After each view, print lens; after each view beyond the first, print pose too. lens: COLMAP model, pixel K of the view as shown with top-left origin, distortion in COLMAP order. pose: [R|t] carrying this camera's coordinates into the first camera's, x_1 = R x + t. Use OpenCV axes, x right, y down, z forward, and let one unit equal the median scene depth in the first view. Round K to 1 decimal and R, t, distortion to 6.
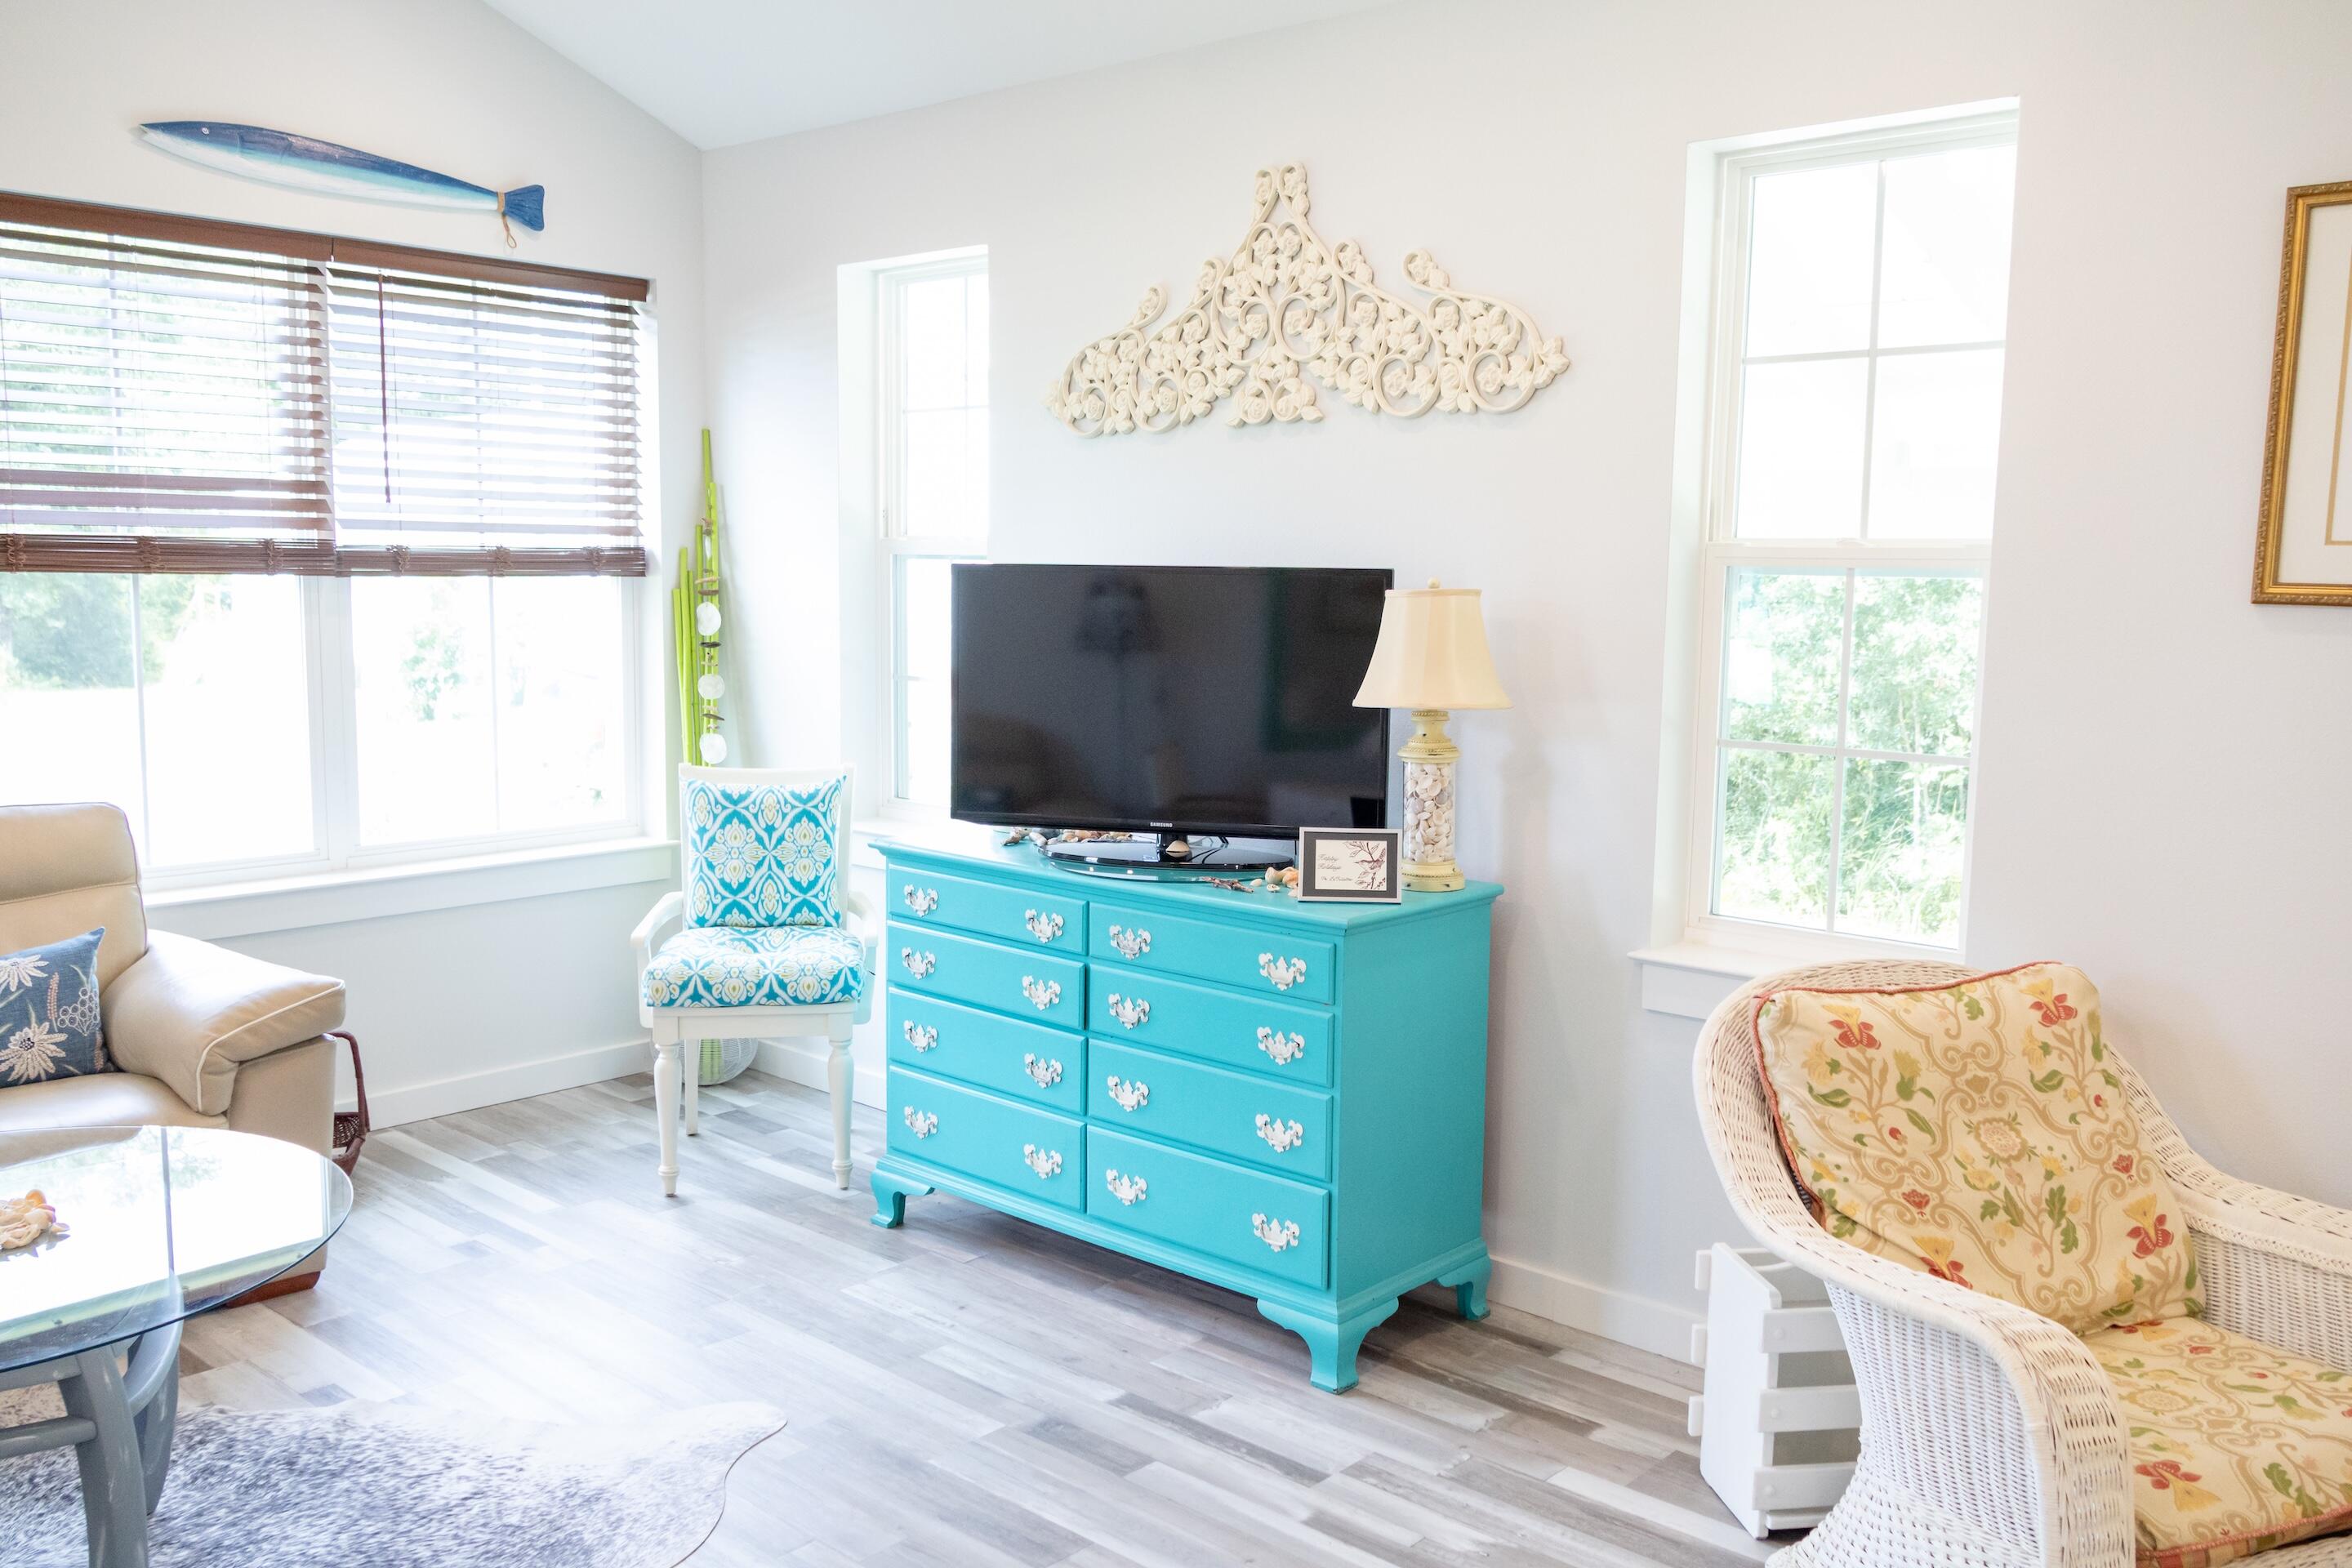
lens RADIAL K [[1912.5, 0, 1178.3], [0, 1912.5, 789.8], [0, 0, 1]] dist [-0.006212, 0.028909]
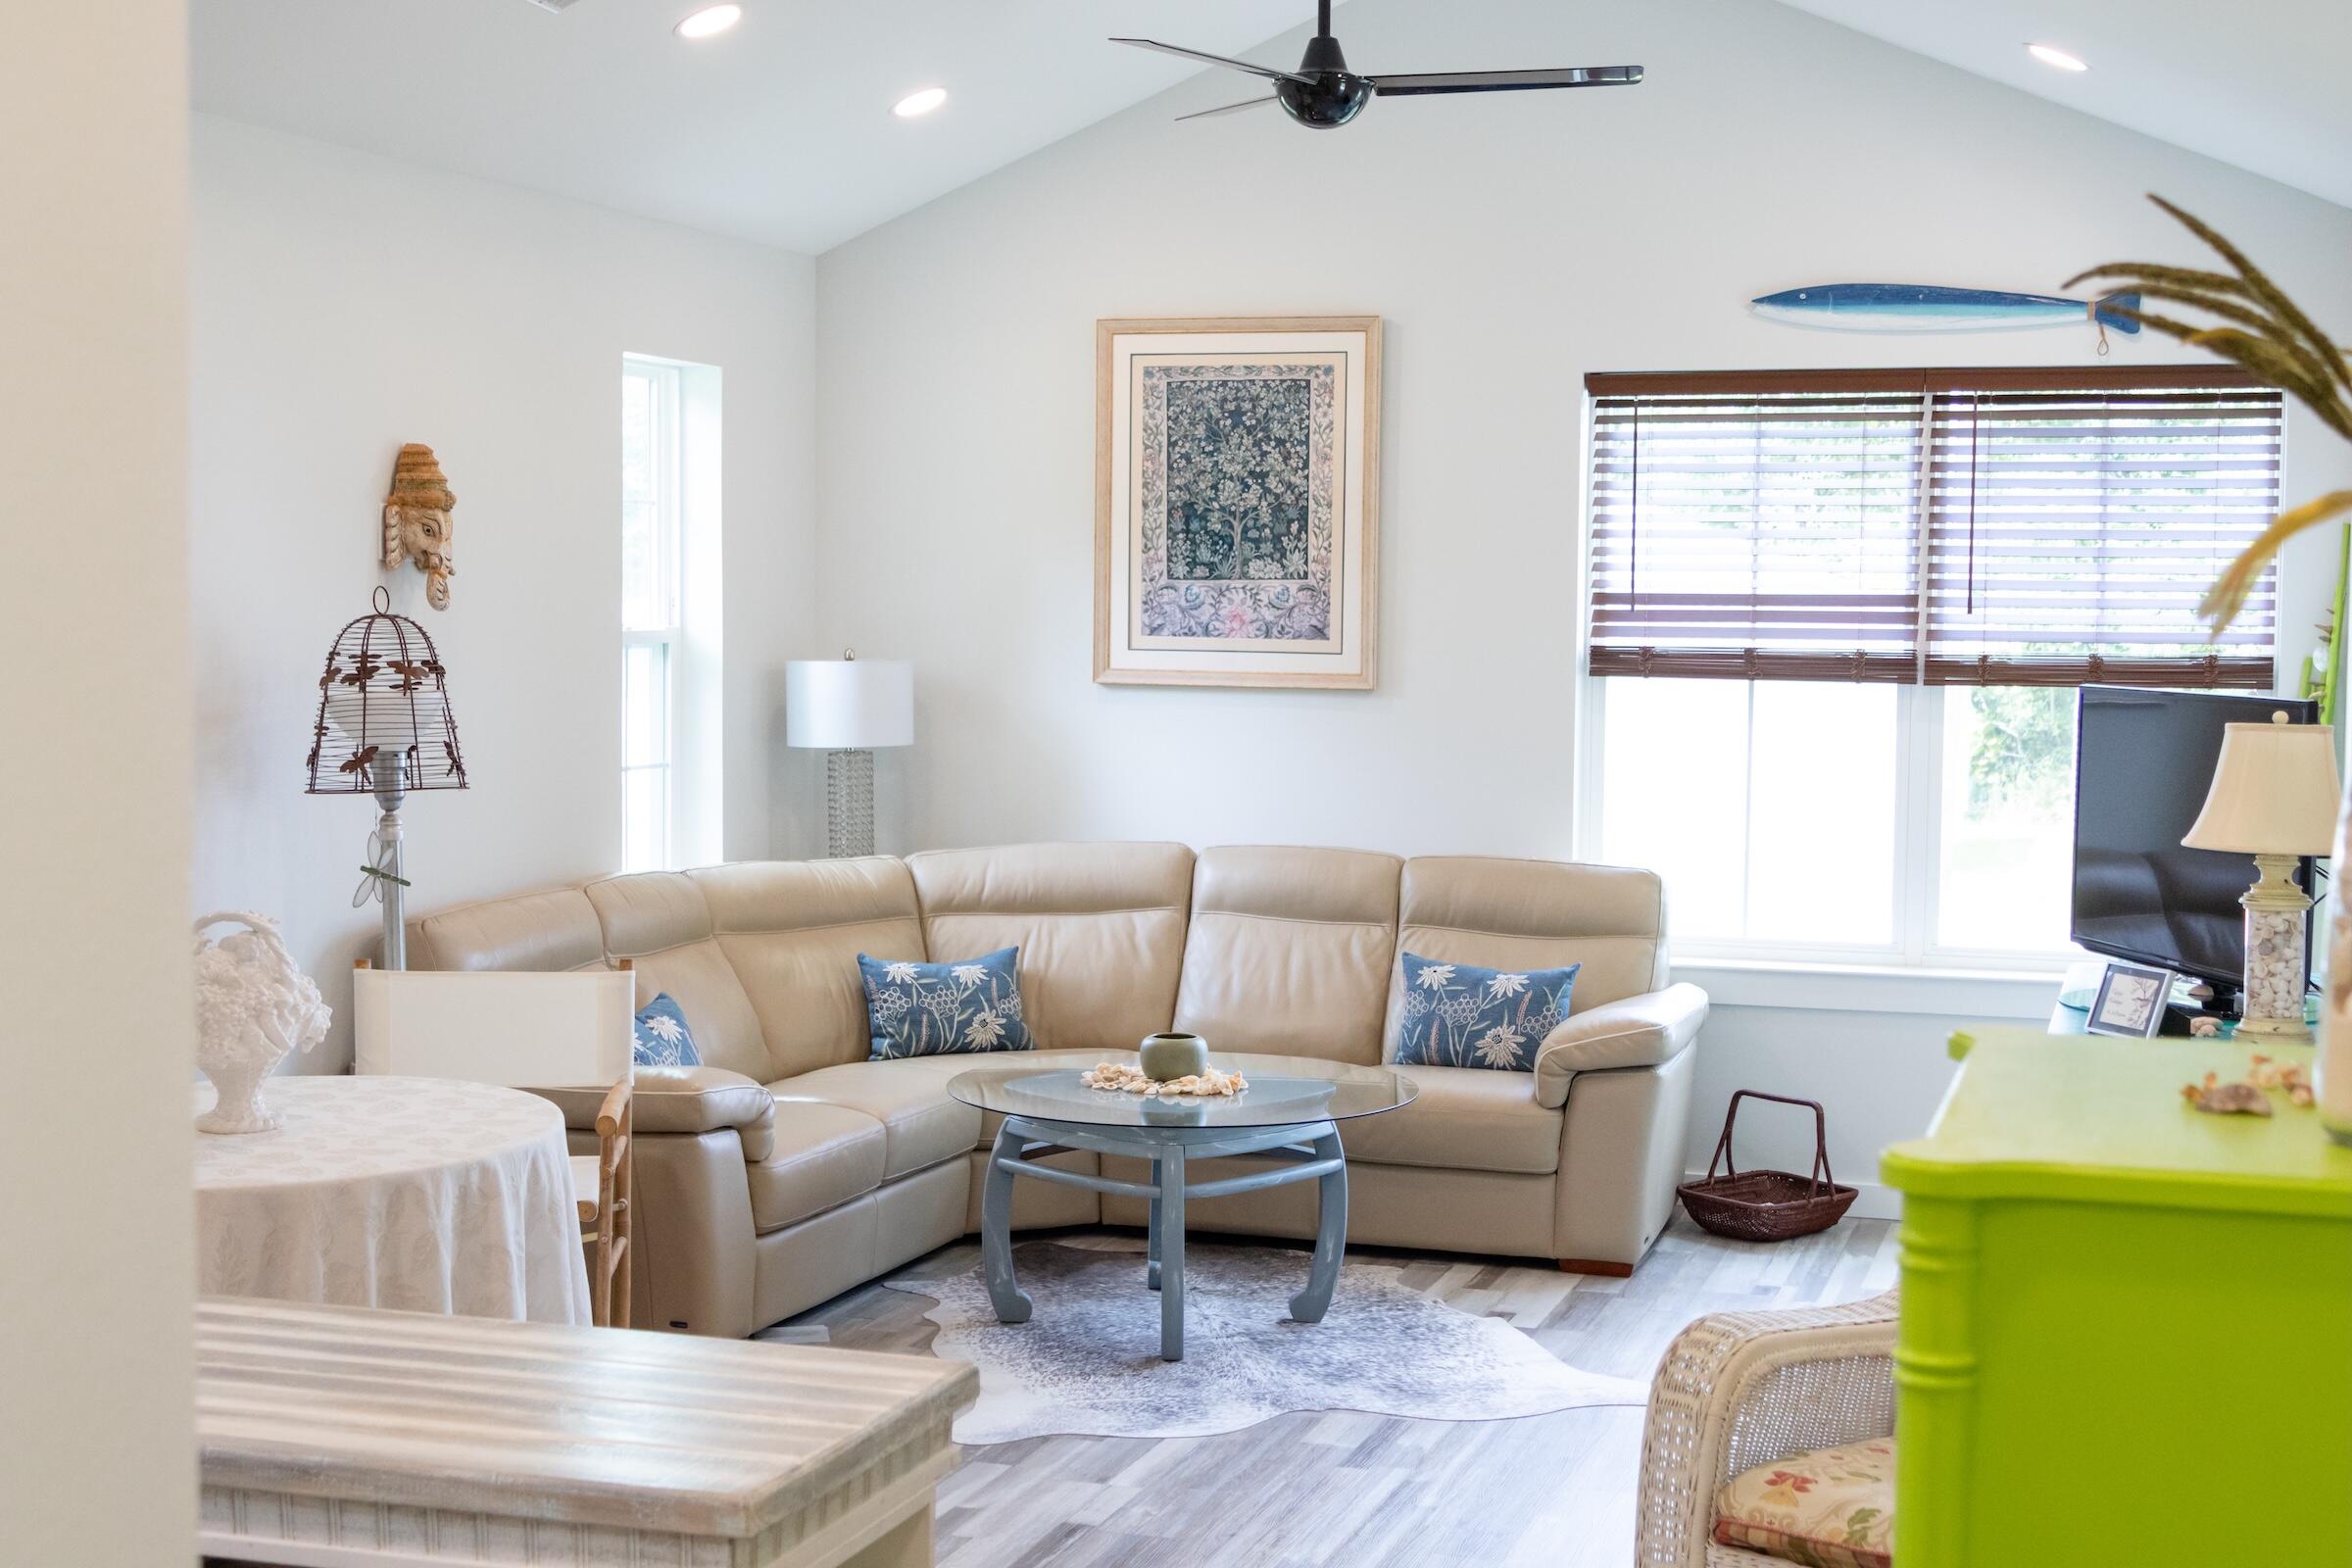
lens RADIAL K [[3215.0, 0, 1181.2], [0, 3215.0, 790.6], [0, 0, 1]] dist [-0.008042, 0.000000]
pose [[0.393547, 0.034716, -0.918649, 1.036999], [-0.114682, 0.993335, -0.011592, 0.012517], [0.912123, 0.109915, 0.394905, -0.057342]]
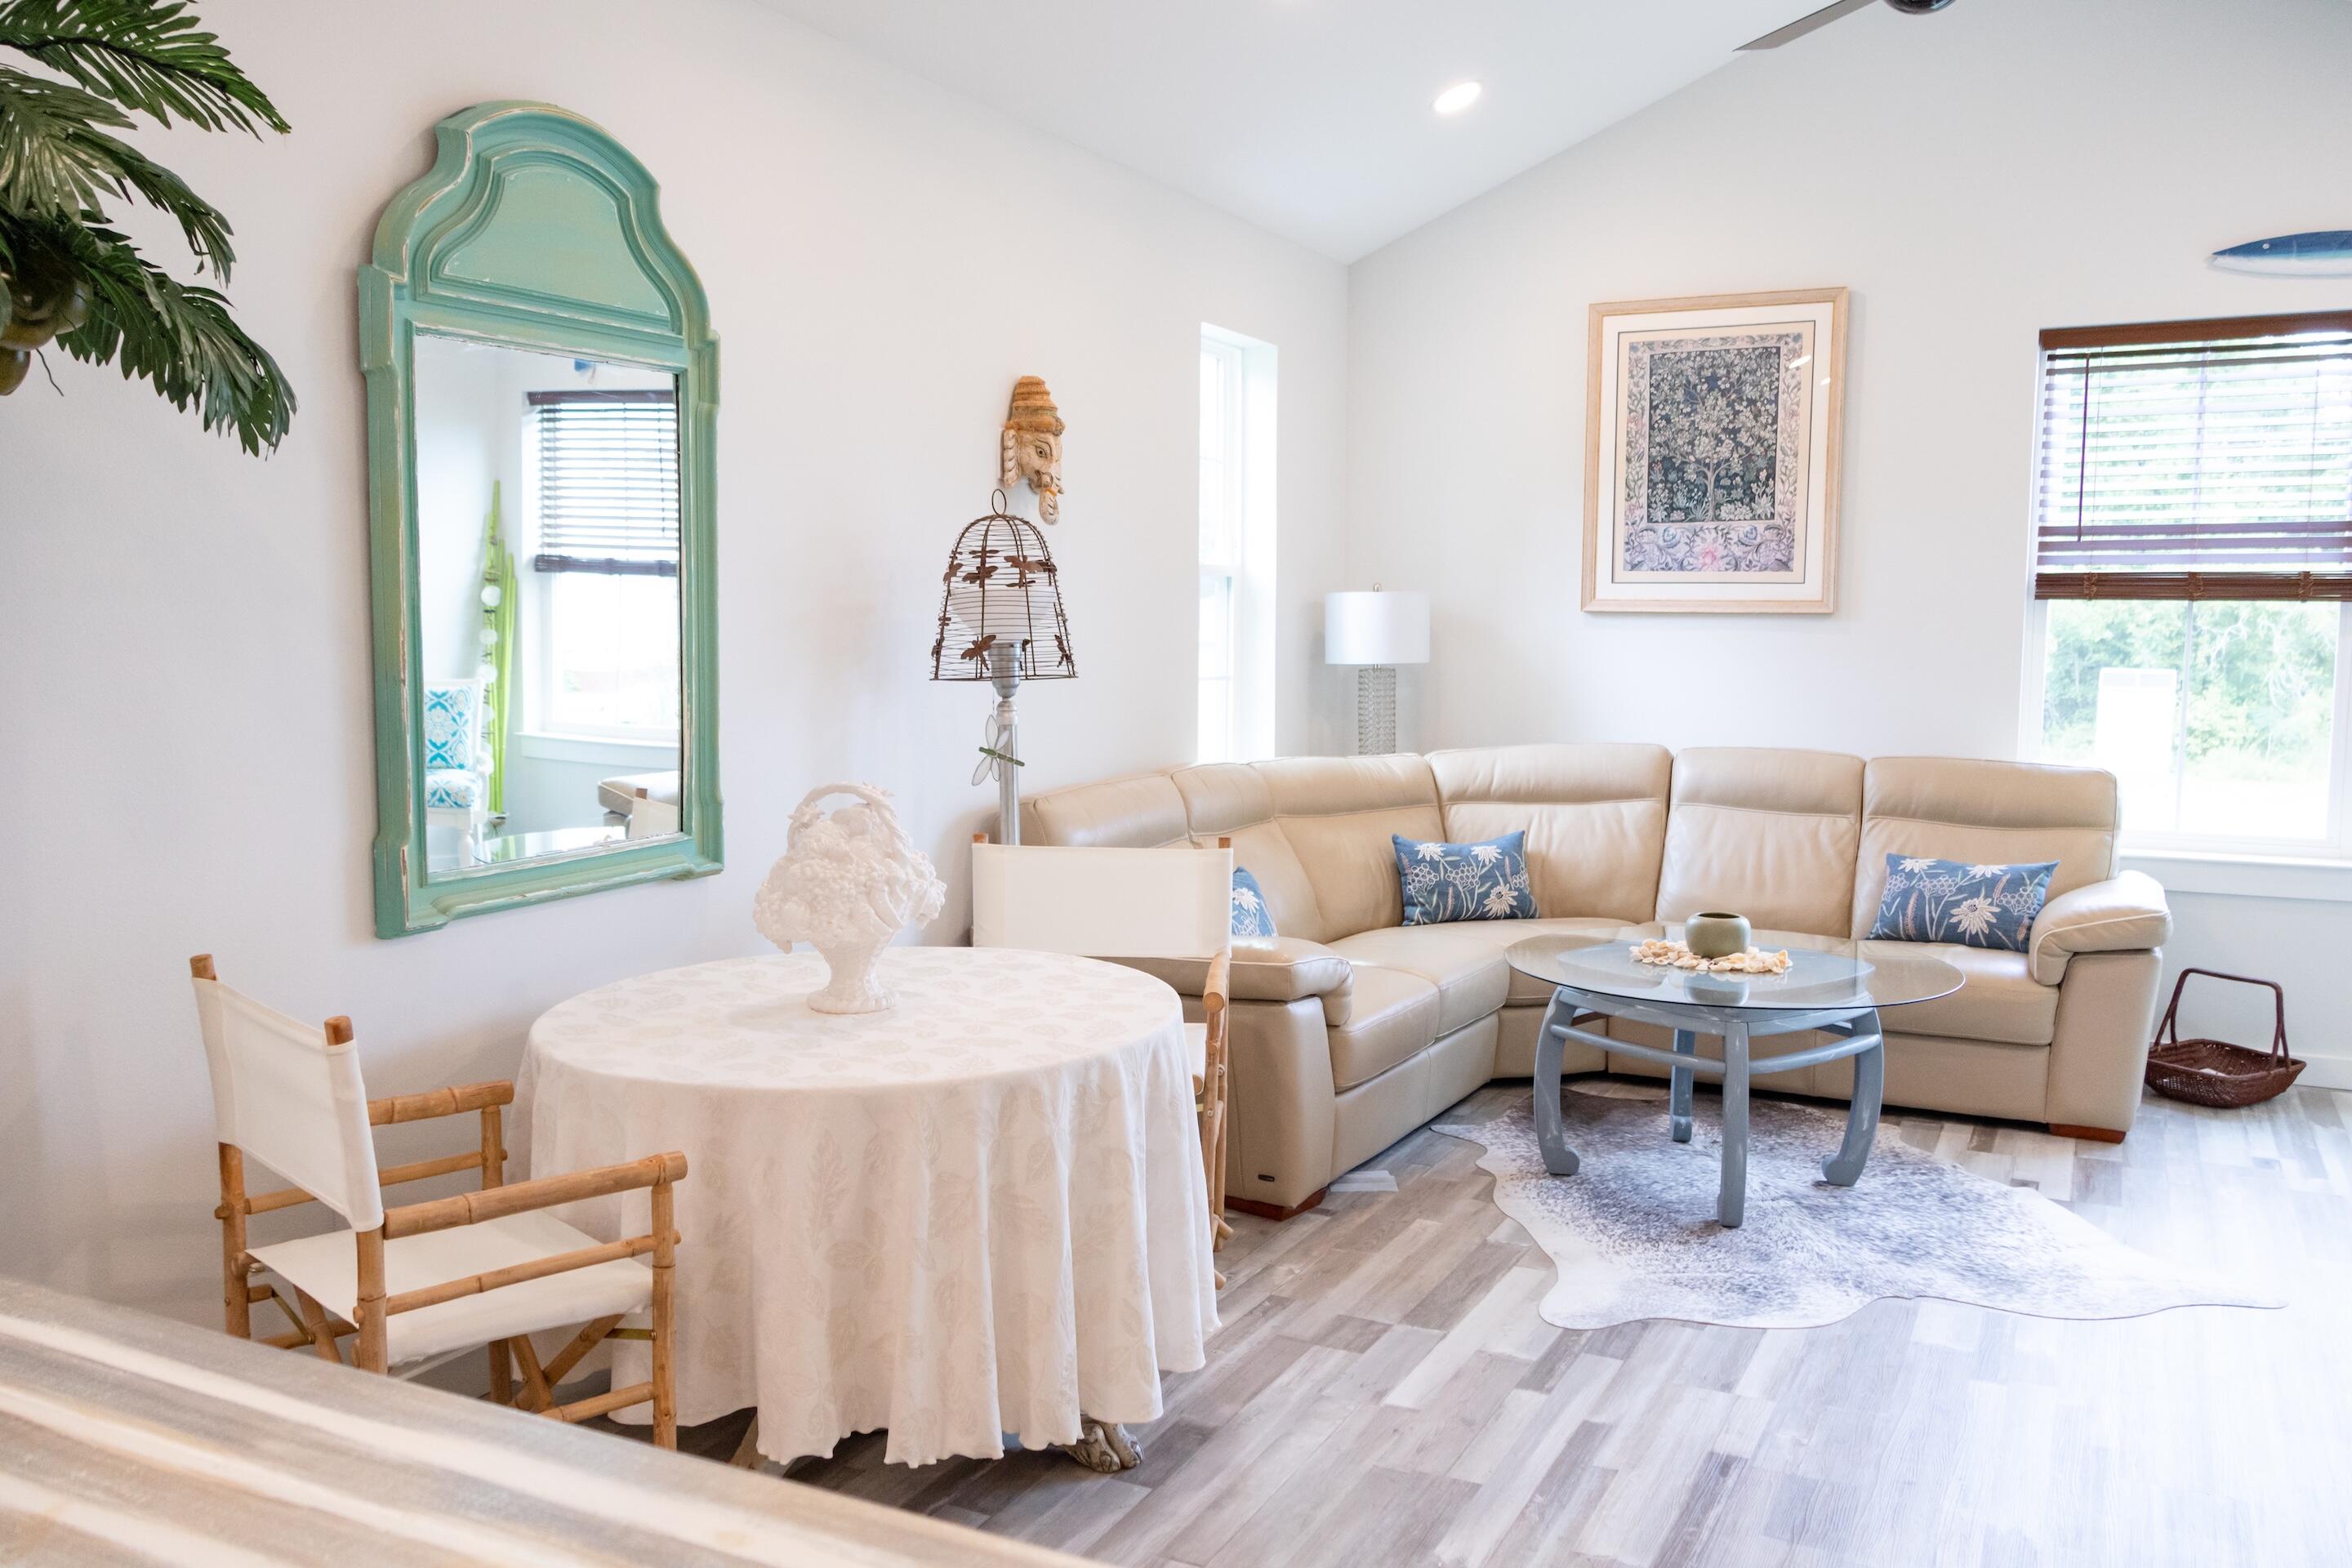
lens RADIAL K [[1912.5, 0, 1170.4], [0, 1912.5, 780.8], [0, 0, 1]] dist [-0.006212, 0.028909]
pose [[0.244416, 0.058266, -0.967918, 0.508695], [-0.120685, 0.992260, 0.029257, 0.047962], [0.962131, 0.109663, 0.249556, 0.035929]]
